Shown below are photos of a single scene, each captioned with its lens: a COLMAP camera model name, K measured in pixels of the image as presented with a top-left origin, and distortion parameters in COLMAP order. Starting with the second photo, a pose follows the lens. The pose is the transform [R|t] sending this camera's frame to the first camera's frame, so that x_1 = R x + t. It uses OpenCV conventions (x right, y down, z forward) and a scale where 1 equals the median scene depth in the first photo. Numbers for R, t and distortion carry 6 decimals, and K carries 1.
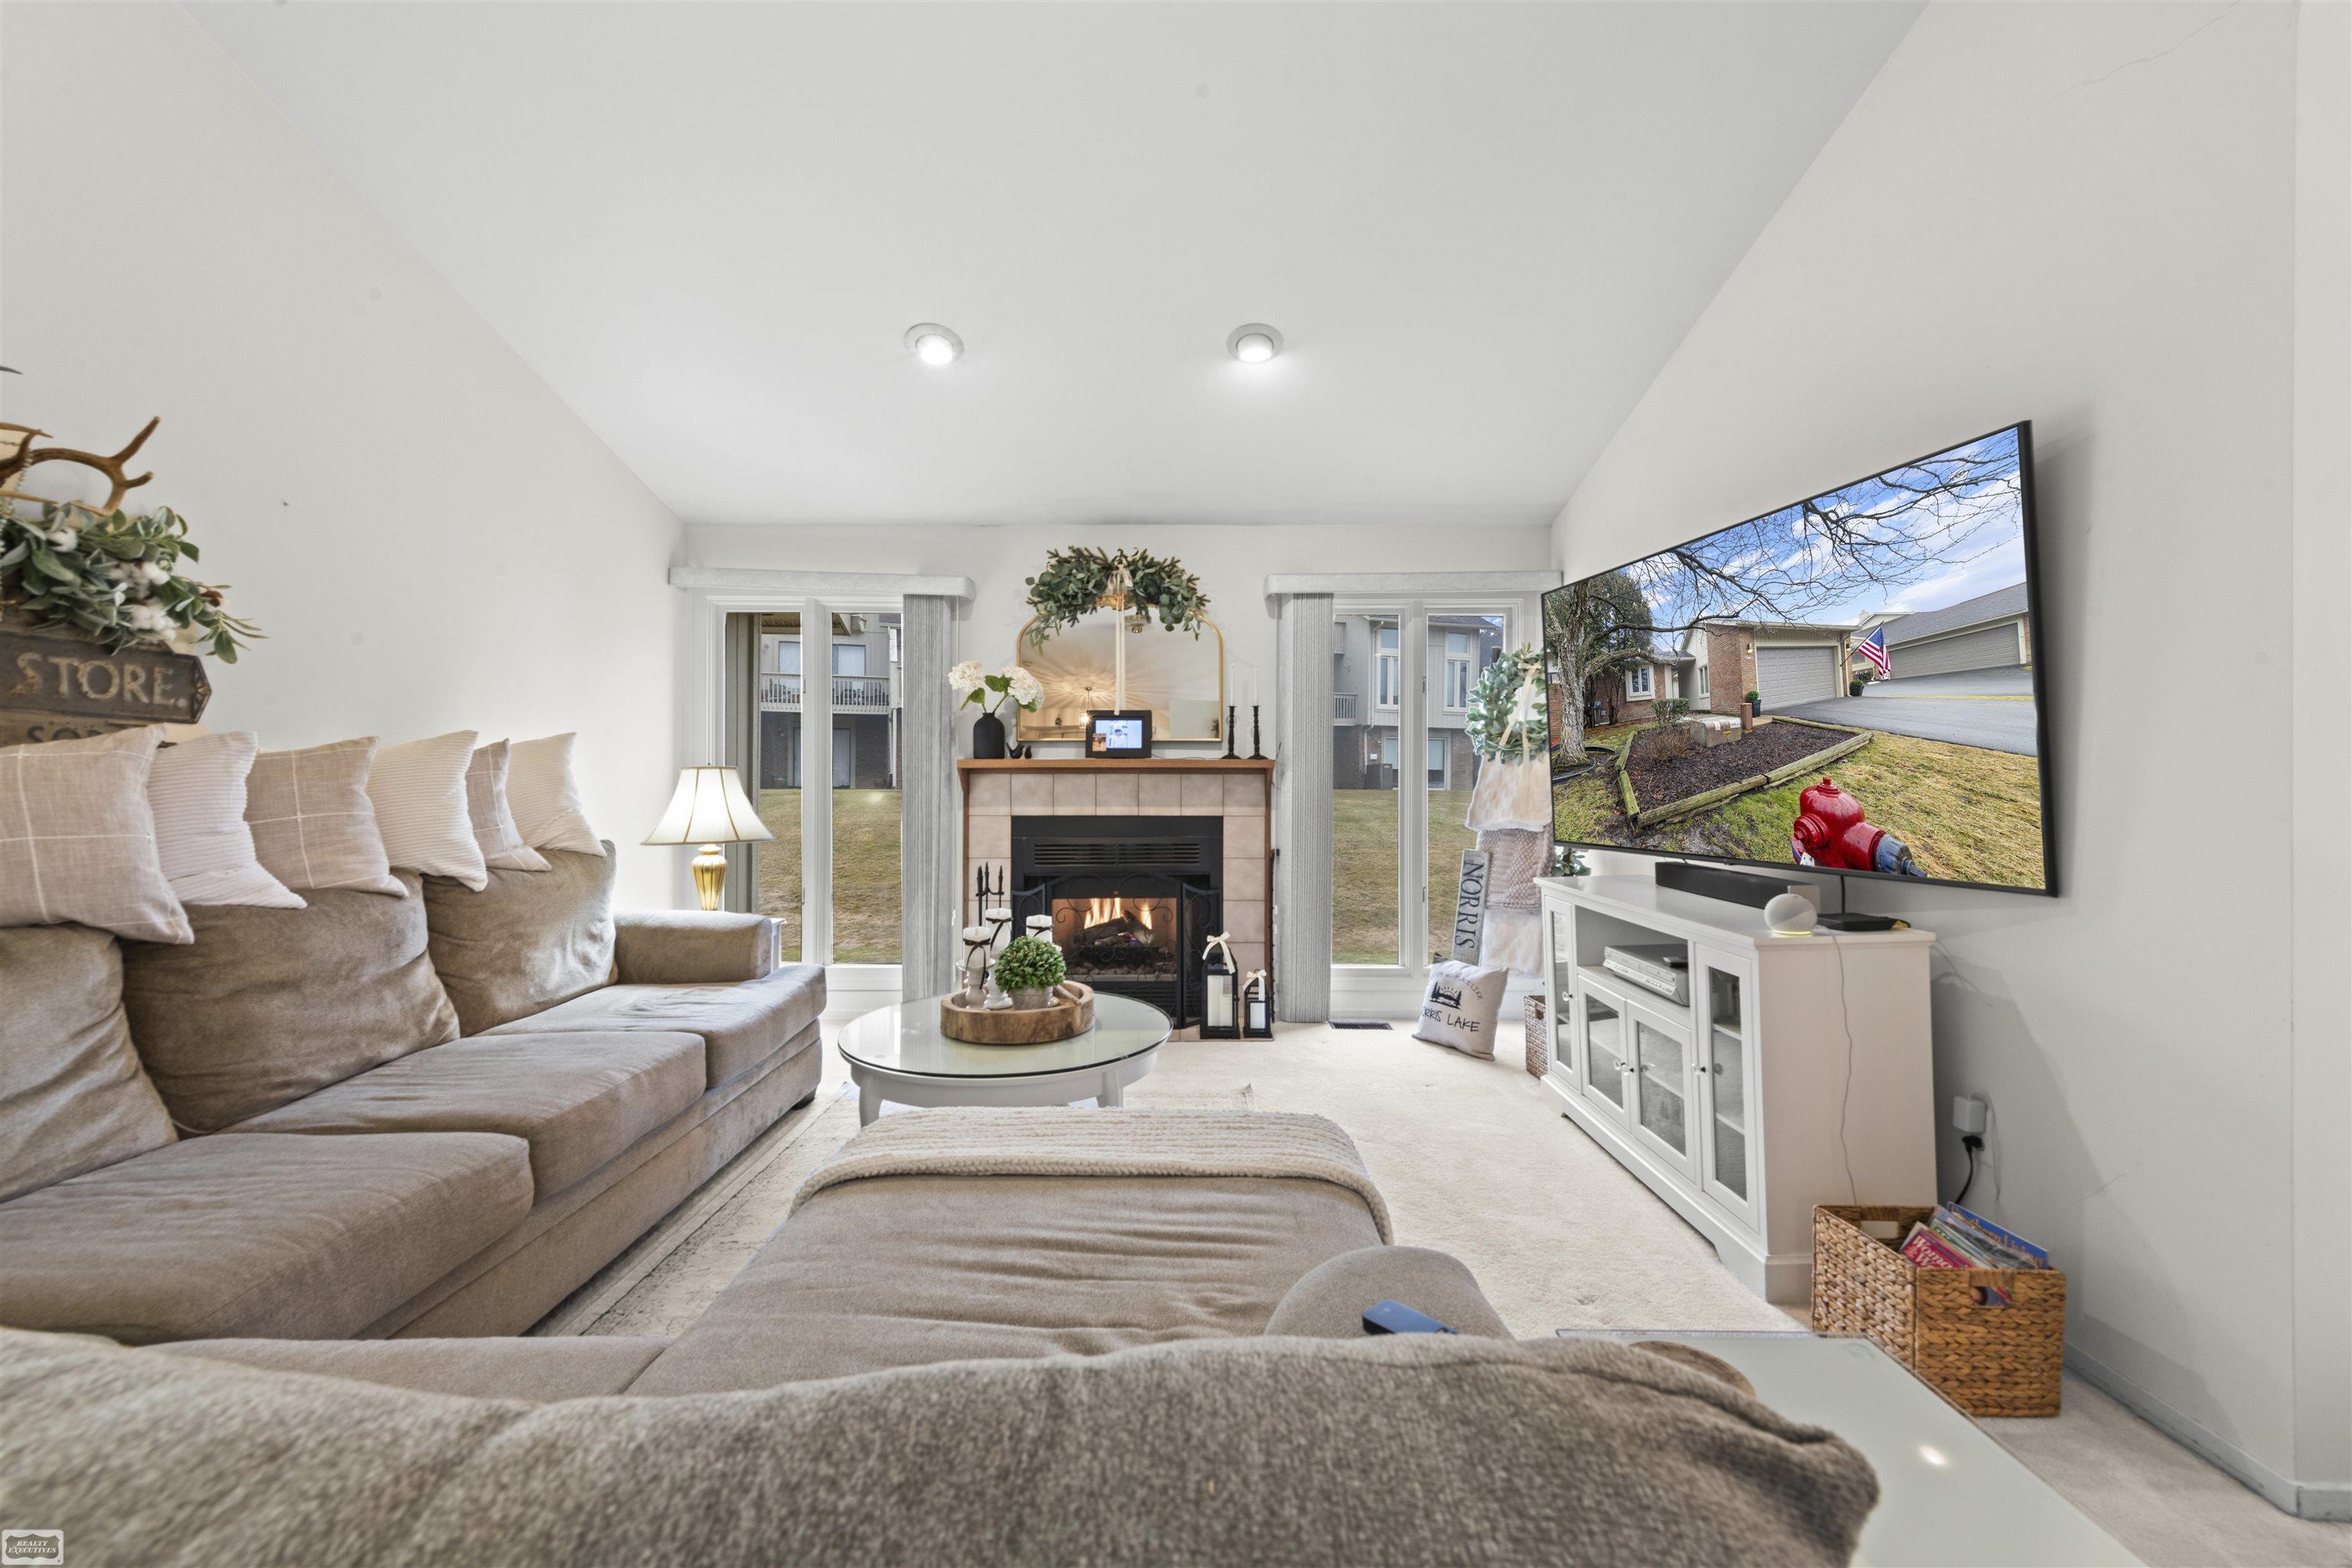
lens RADIAL K [[919.1, 0, 1172.2], [0, 919.1, 783.6], [0, 0, 1]] dist [0.000531, -0.000464]
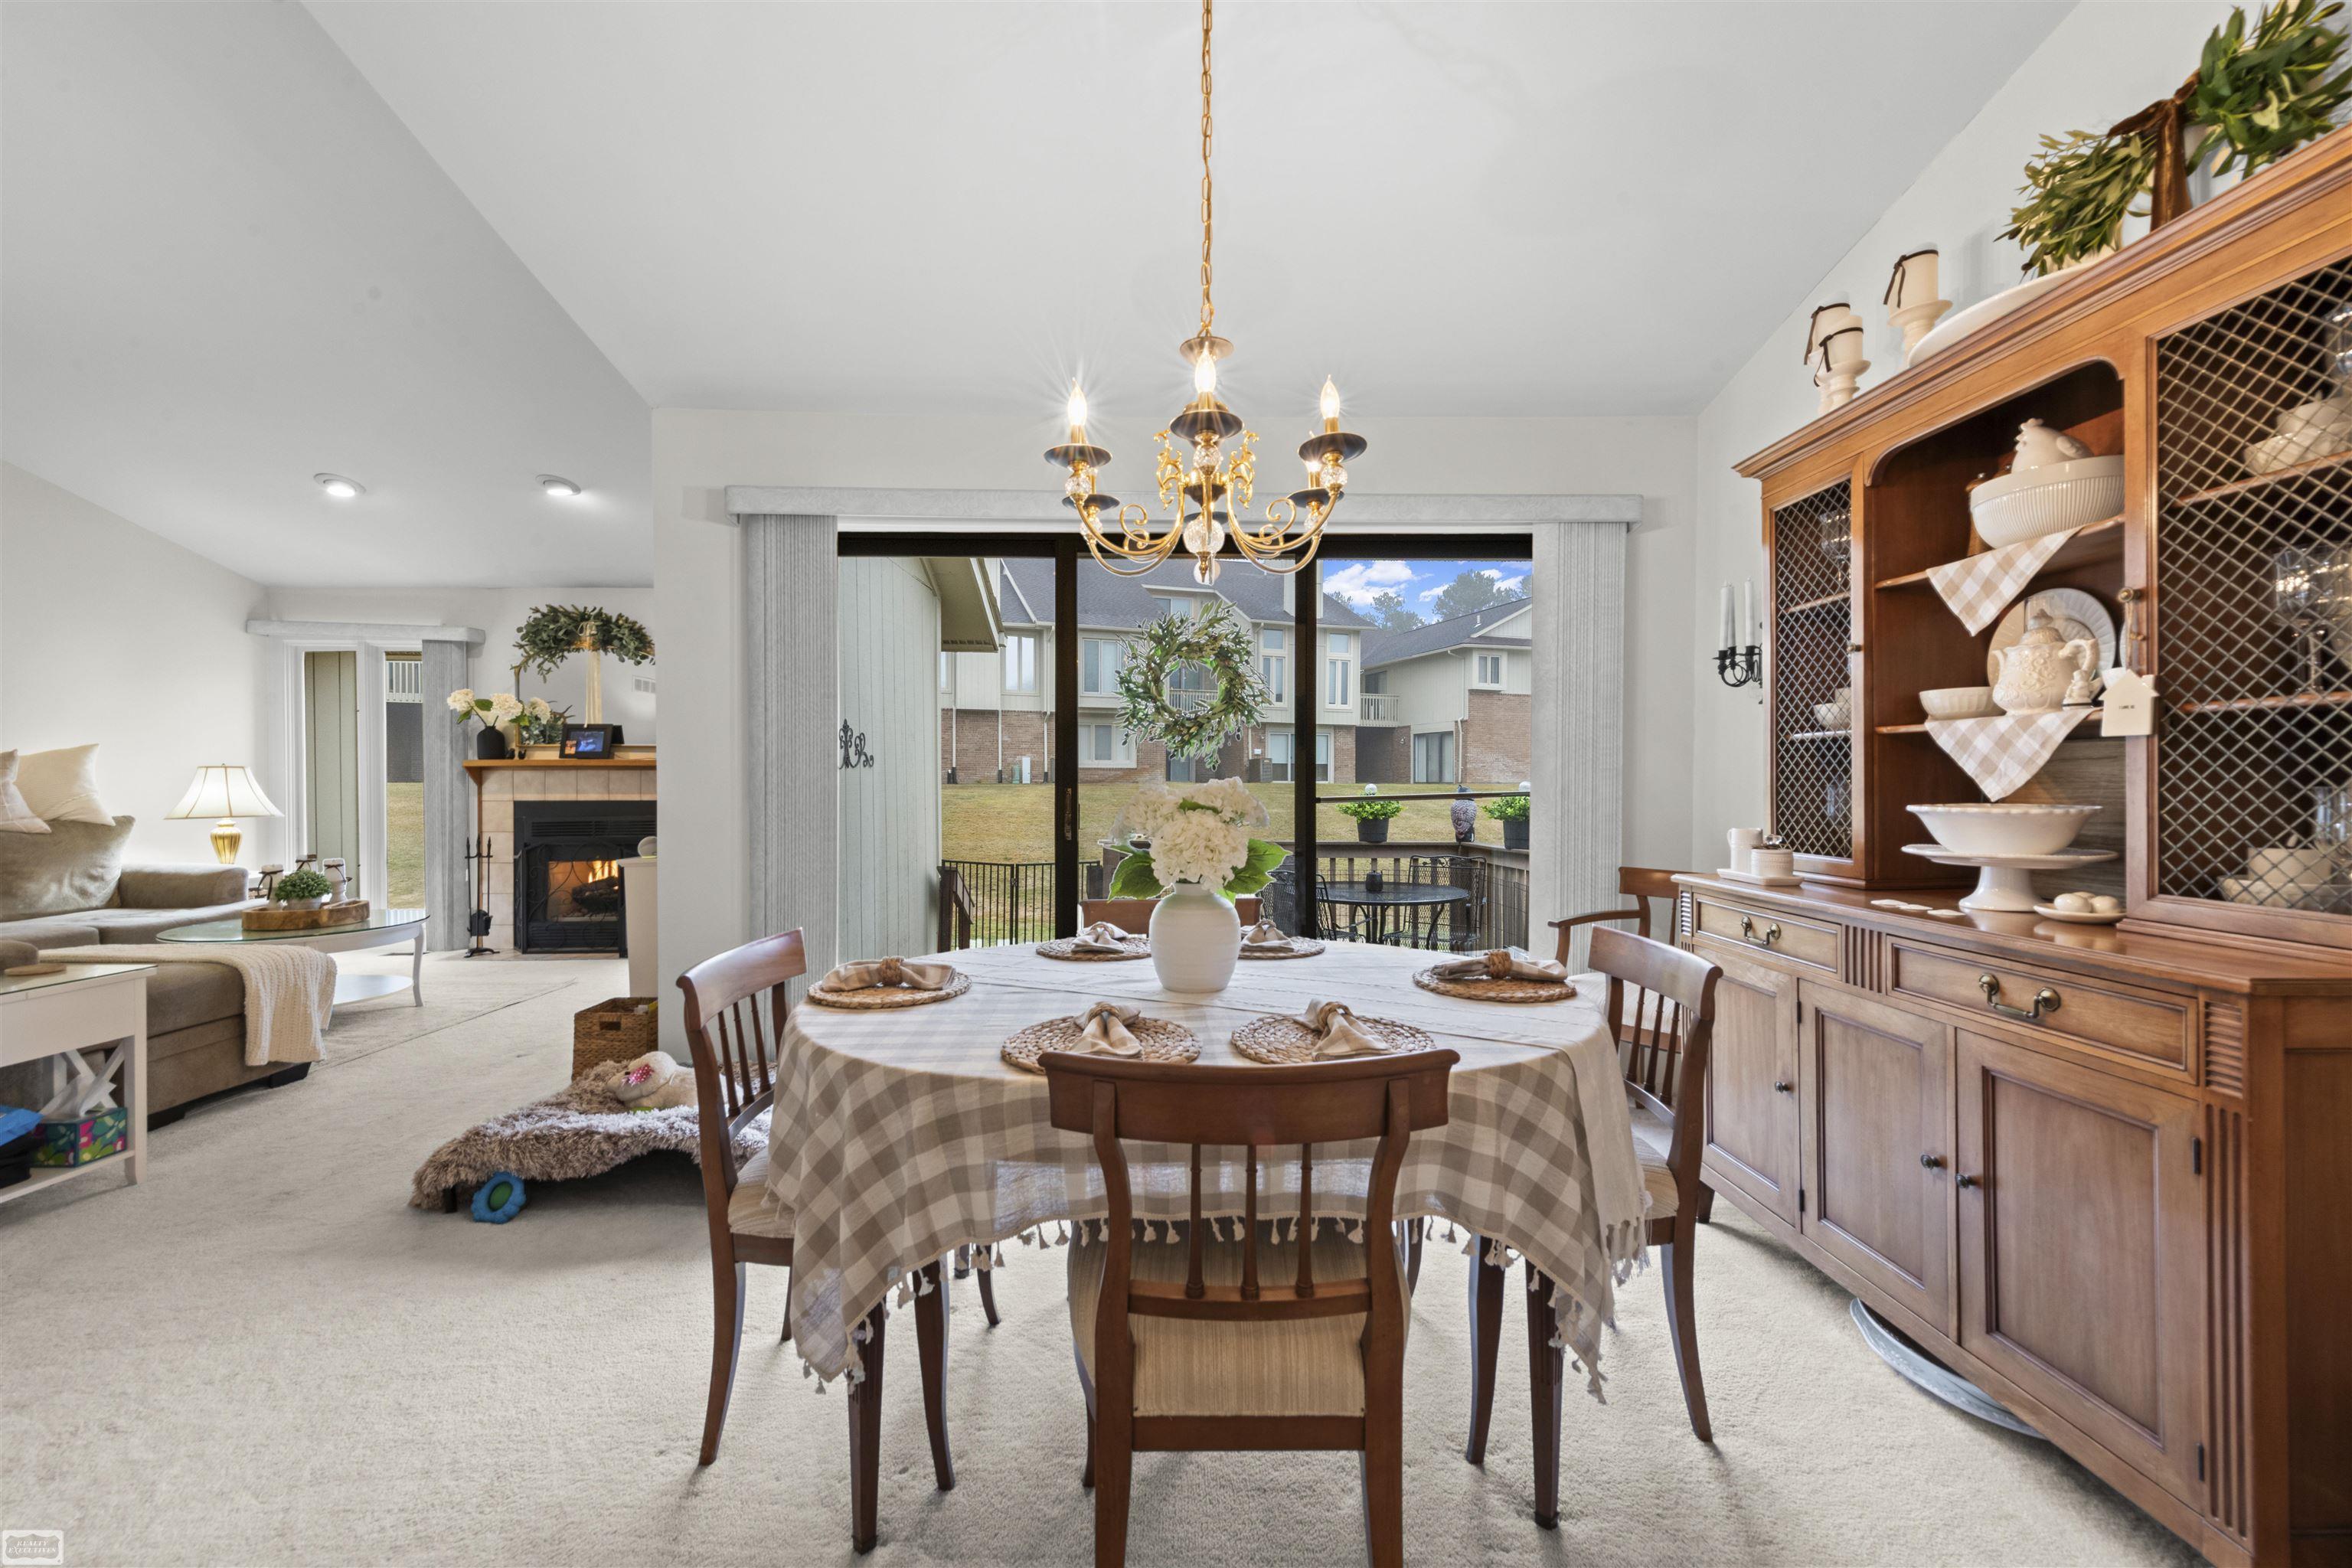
lens RADIAL K [[919.1, 0, 1171.8], [0, 919.1, 797.6], [0, 0, 1]] dist [0.000531, -0.000464]
pose [[0.999741, -0.002862, 0.022556, 0.844102], [0.002377, 0.999766, 0.021513, 0.003098], [-0.022613, -0.021454, 0.999514, -0.428268]]
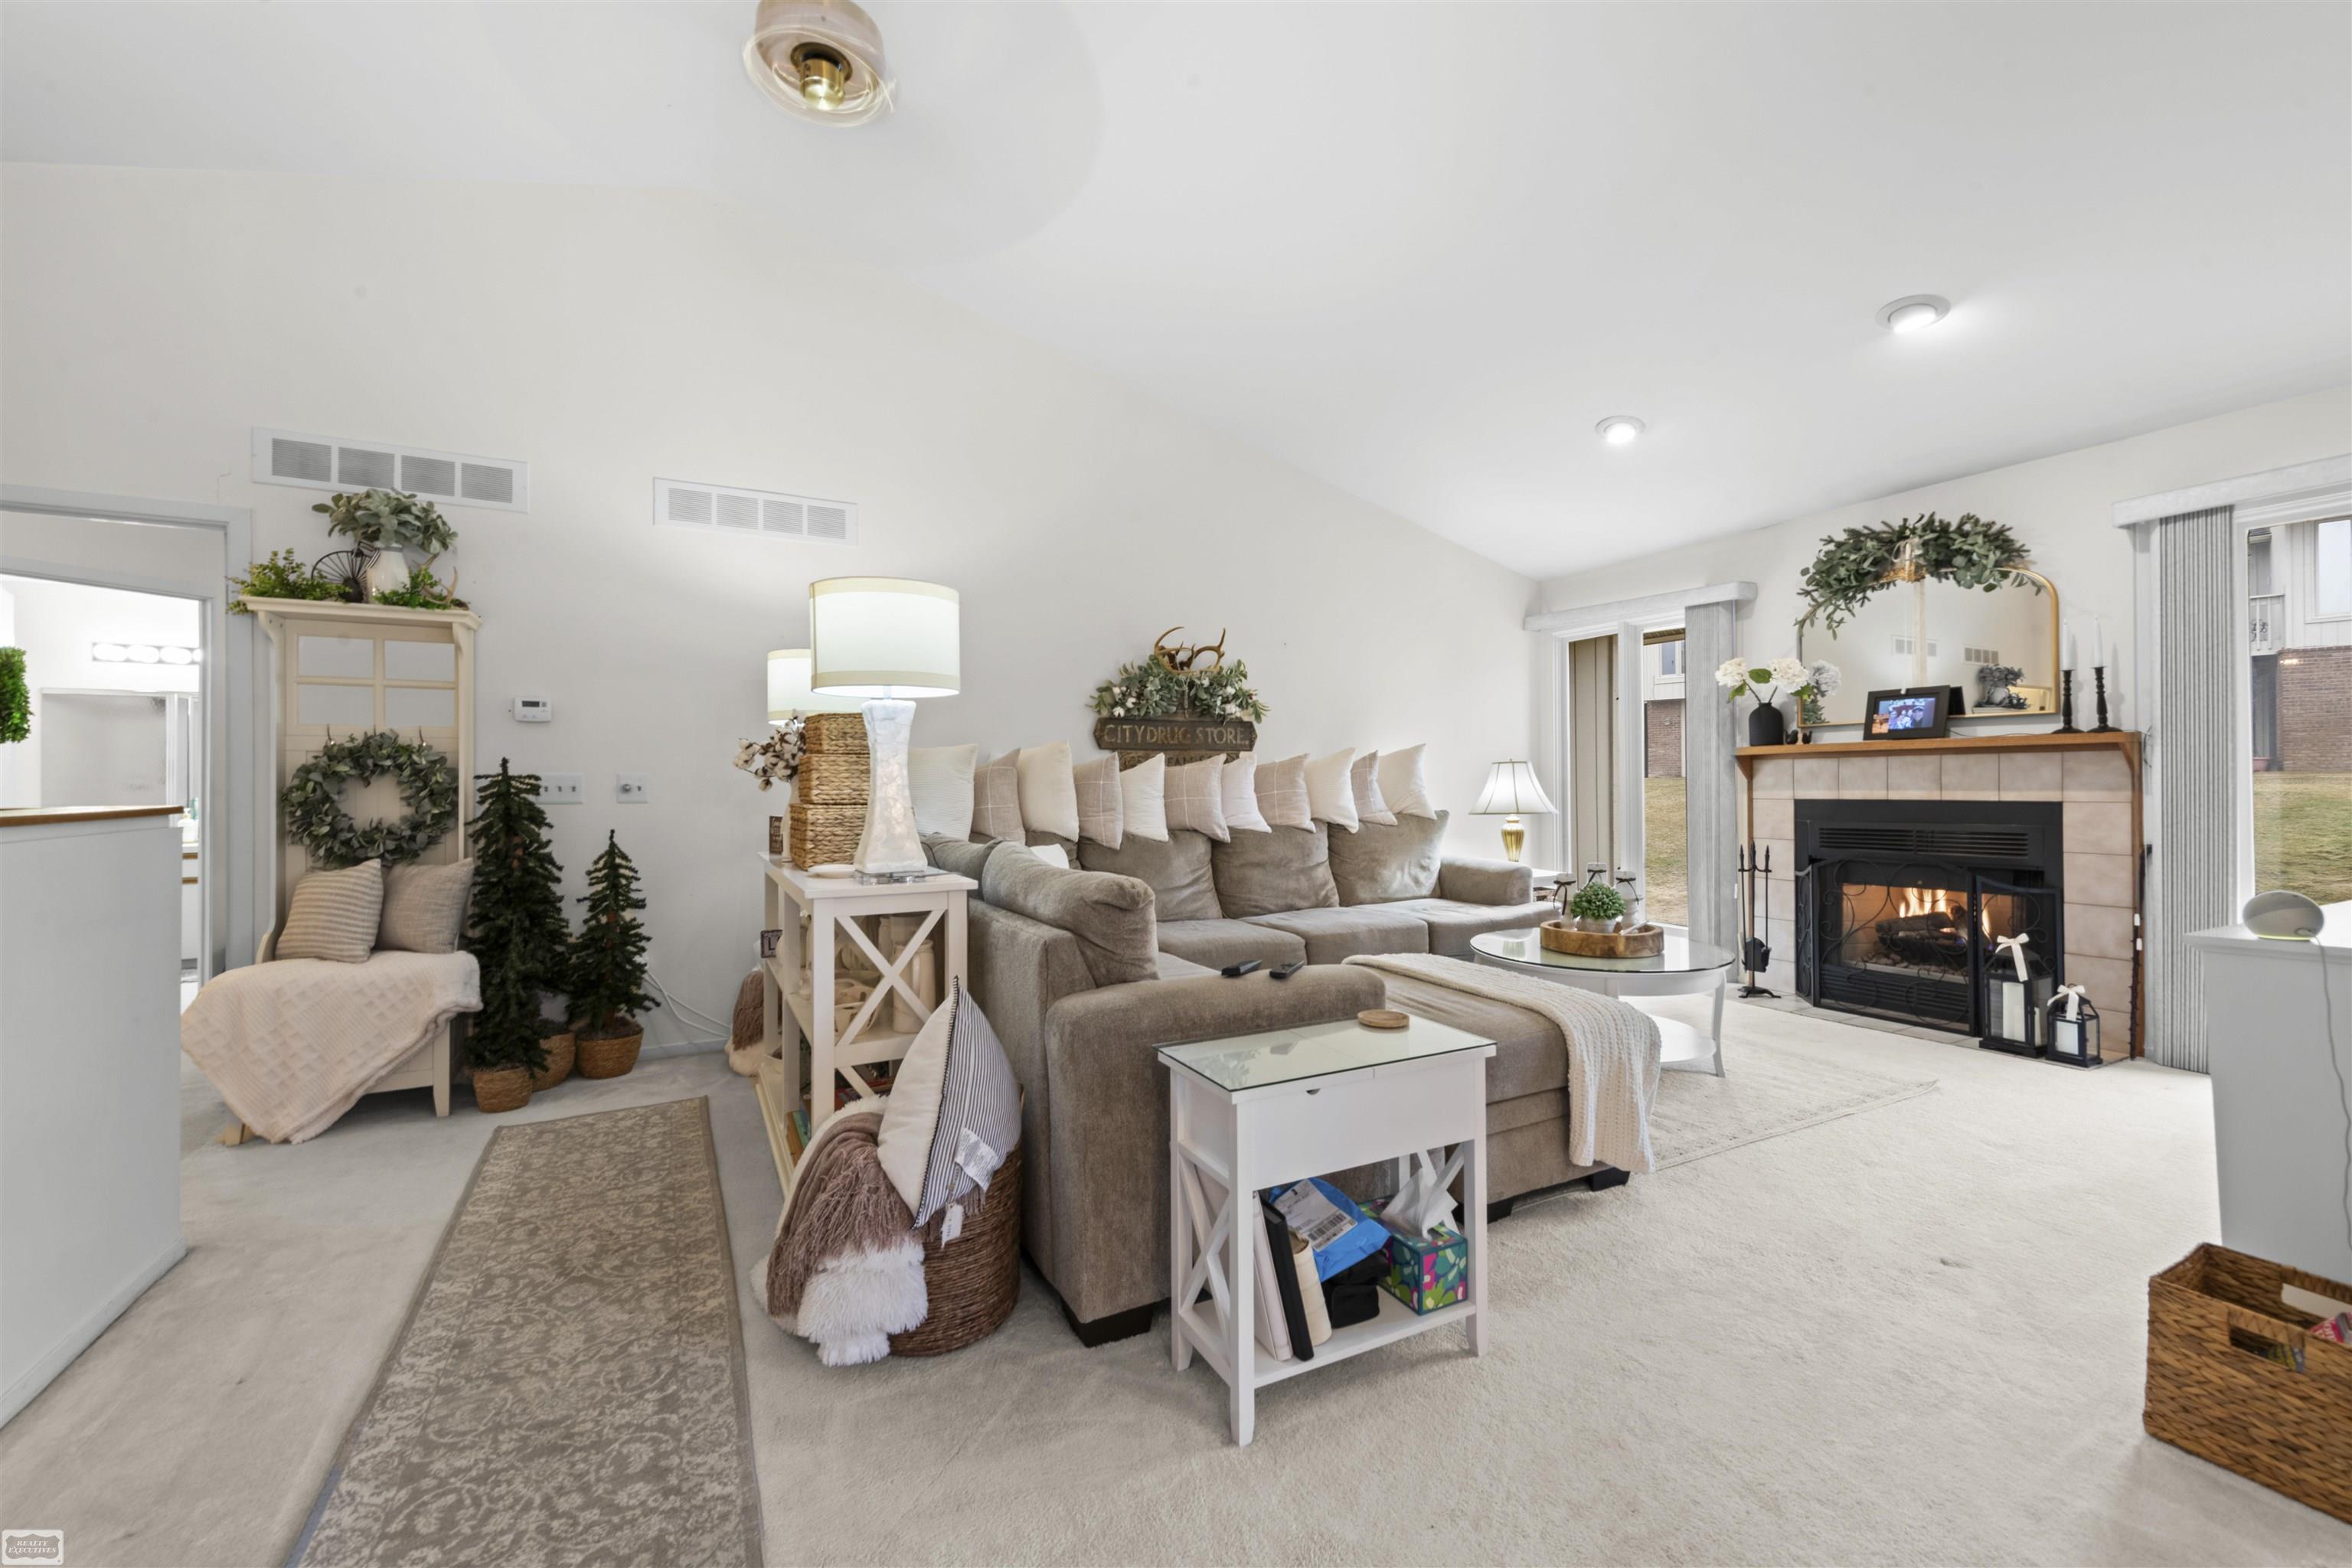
lens RADIAL K [[919.1, 0, 1175.5], [0, 919.1, 781.8], [0, 0, 1]] dist [0.000531, -0.000464]
pose [[0.455432, -0.007458, -0.890240, 0.473011], [0.016314, 0.999867, -0.000031, 0.004124], [0.890121, -0.014509, 0.455493, -0.110585]]
